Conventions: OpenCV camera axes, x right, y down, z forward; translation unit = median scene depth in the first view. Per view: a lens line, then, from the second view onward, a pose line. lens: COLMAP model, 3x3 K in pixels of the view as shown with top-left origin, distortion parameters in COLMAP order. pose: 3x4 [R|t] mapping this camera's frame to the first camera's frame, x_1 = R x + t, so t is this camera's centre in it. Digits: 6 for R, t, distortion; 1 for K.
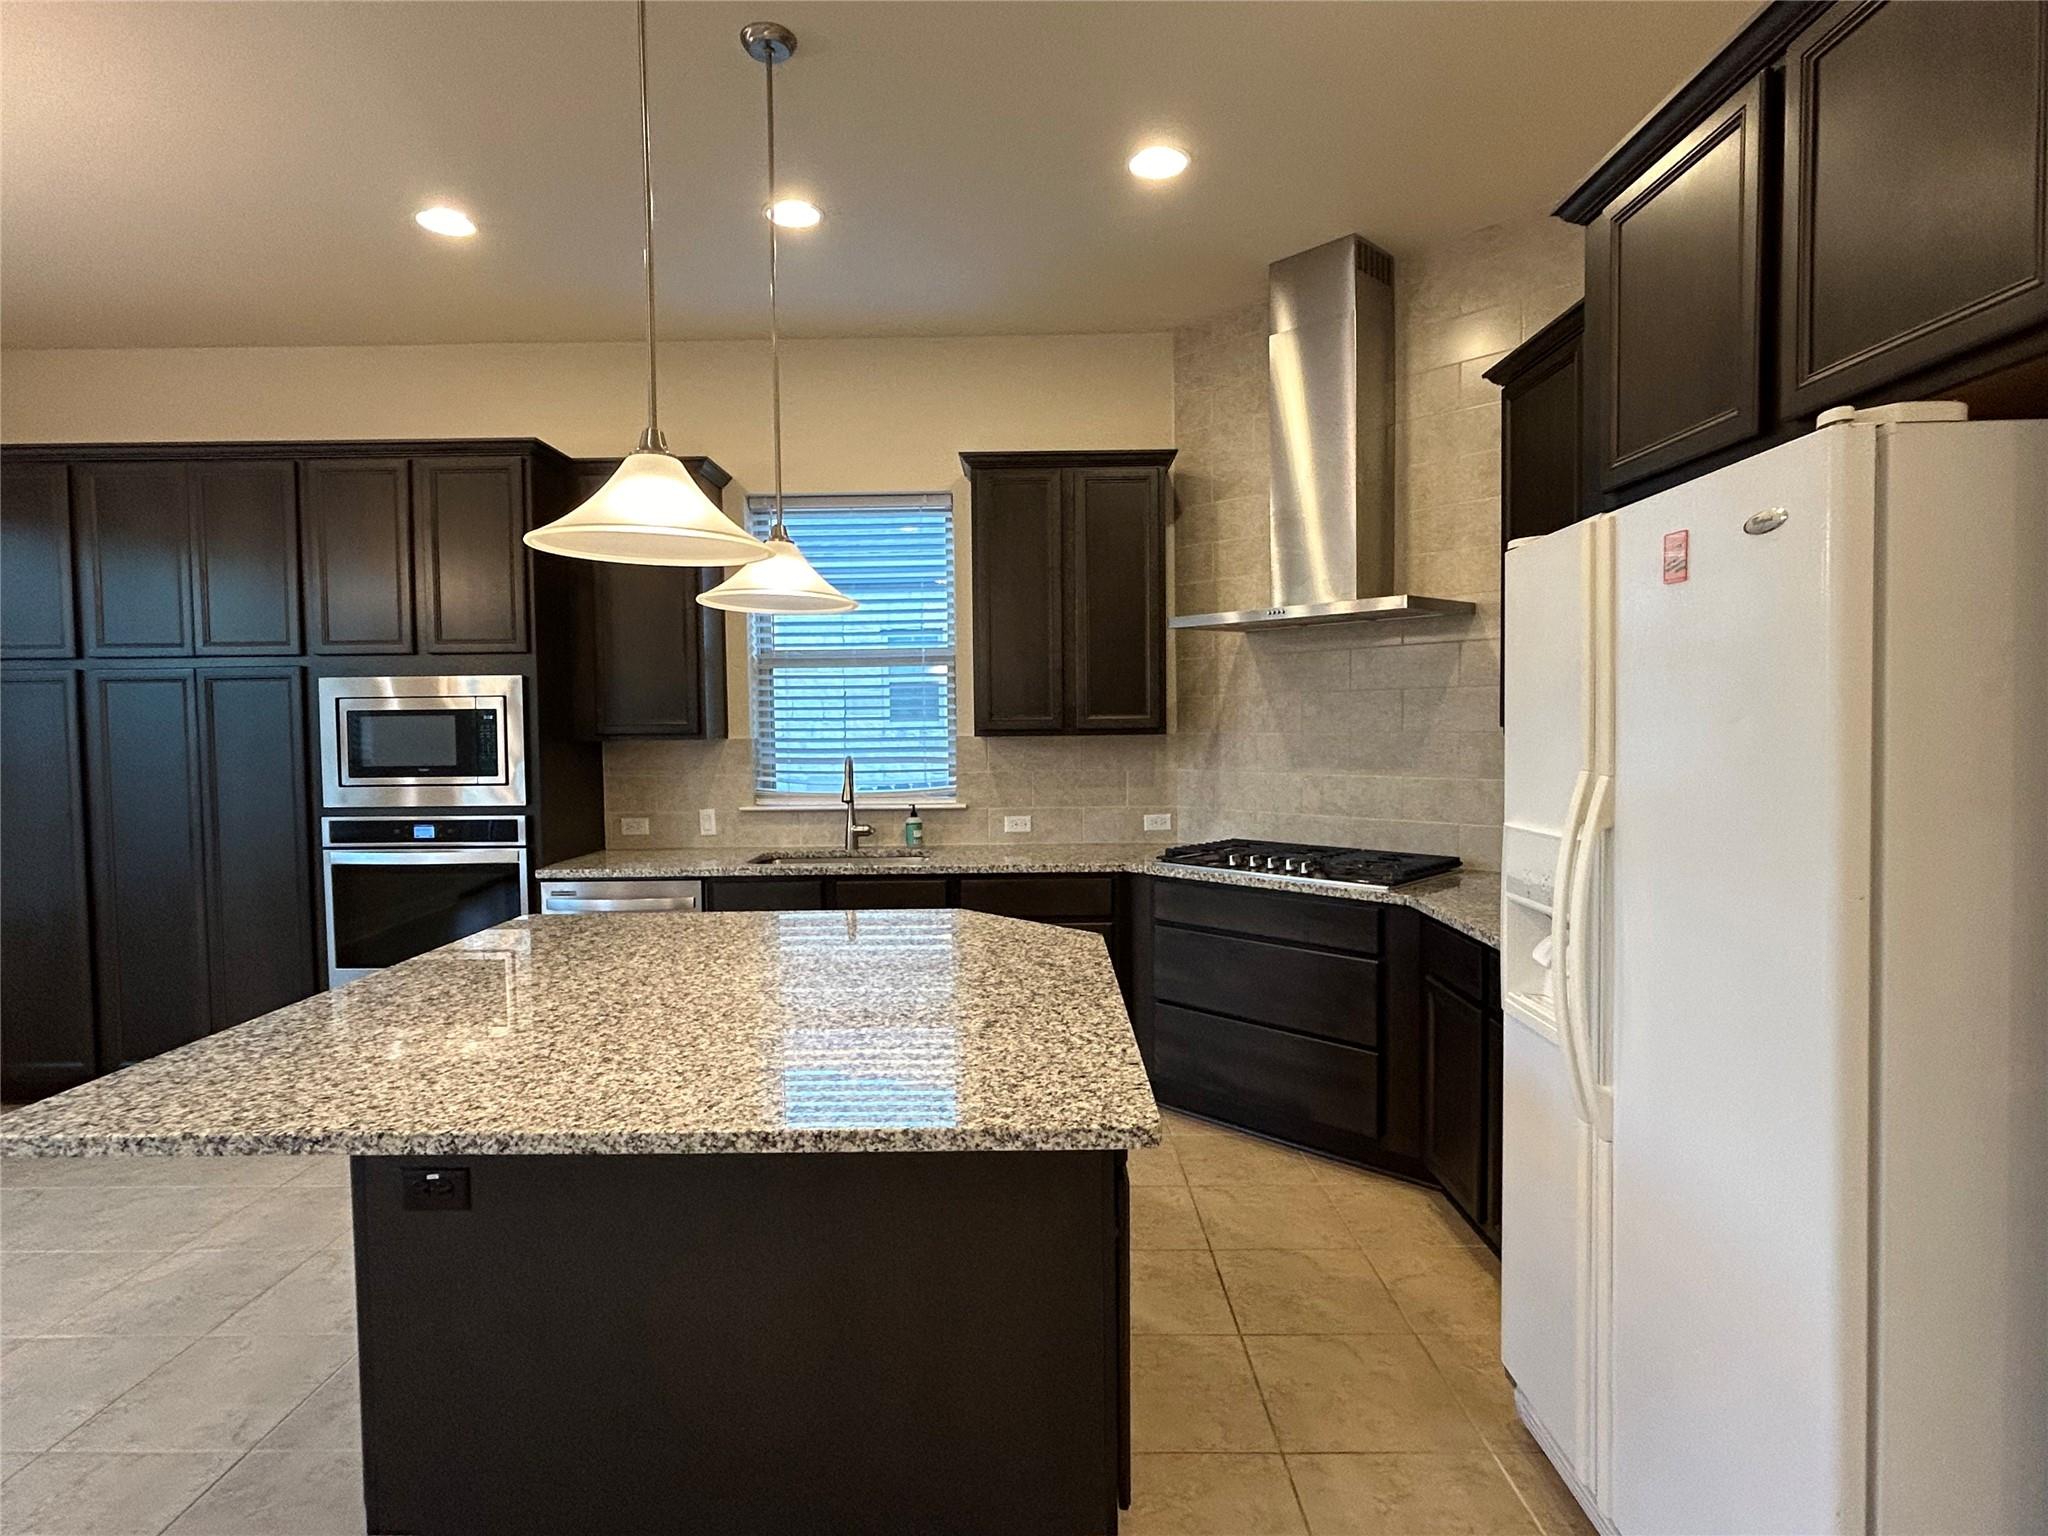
lens RADIAL K [[1055.8, 0, 1015.5], [0, 1055.8, 766.1], [0, 0, 1]] dist [-0.004911, 0.001697]
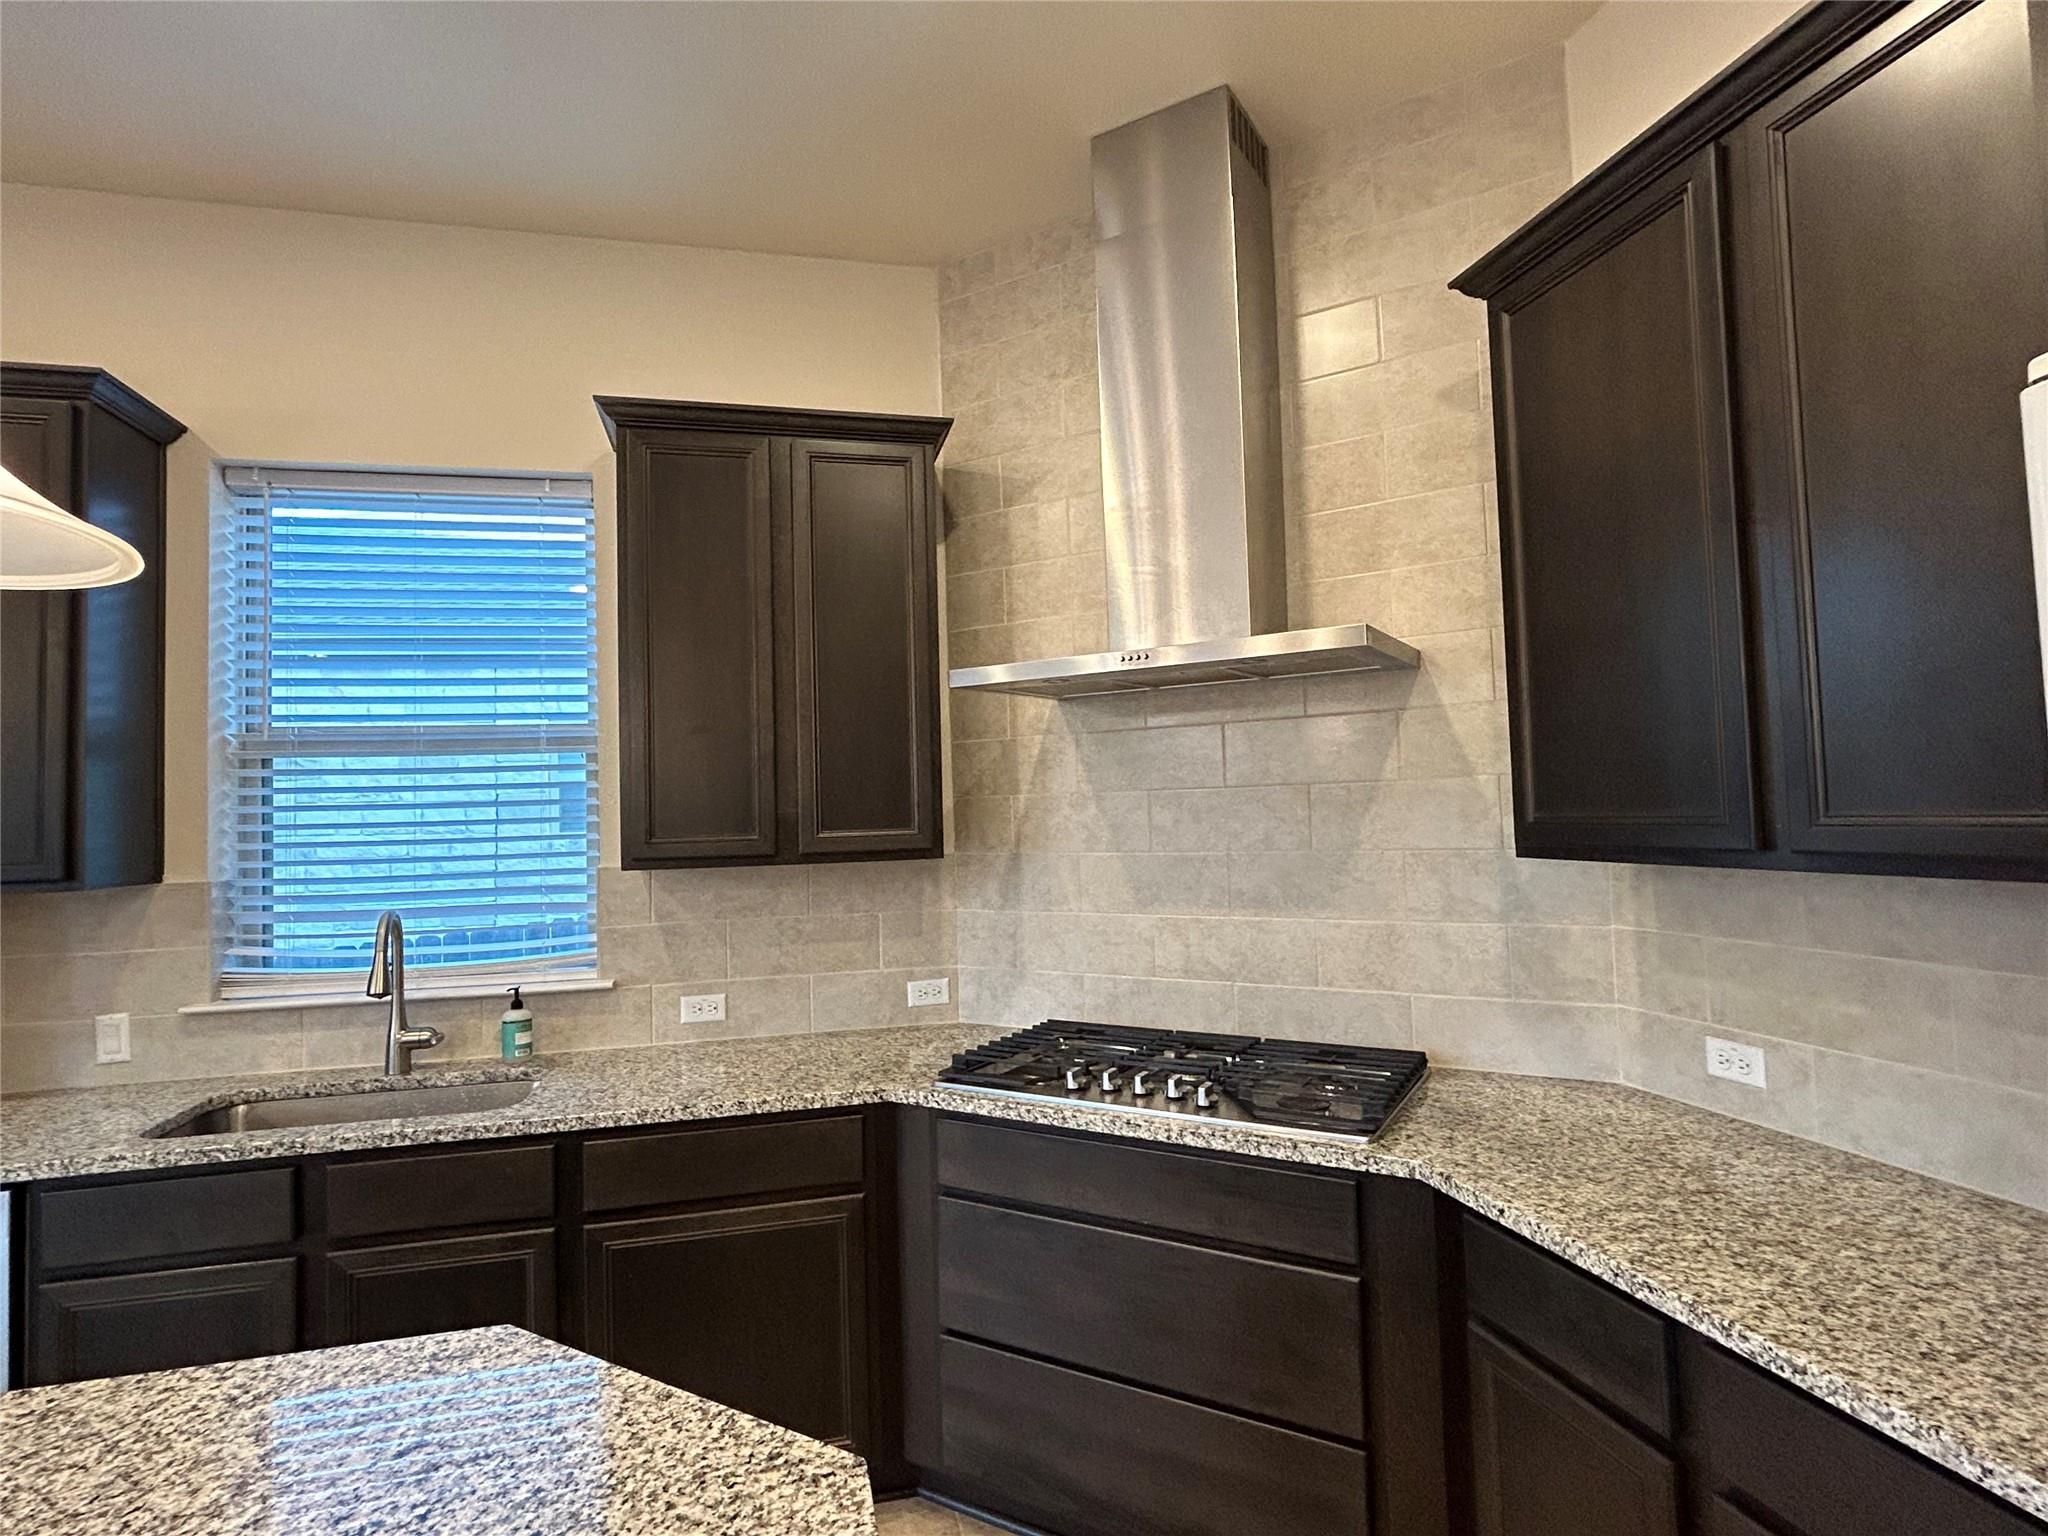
lens RADIAL K [[1055.8, 0, 1015.5], [0, 1055.8, 766.1], [0, 0, 1]] dist [-0.004911, 0.001697]
pose [[0.967884, -0.004384, 0.251361, 0.027888], [0.027696, 0.995622, -0.089279, -0.029482], [-0.249869, 0.093373, 0.963767, 0.402390]]
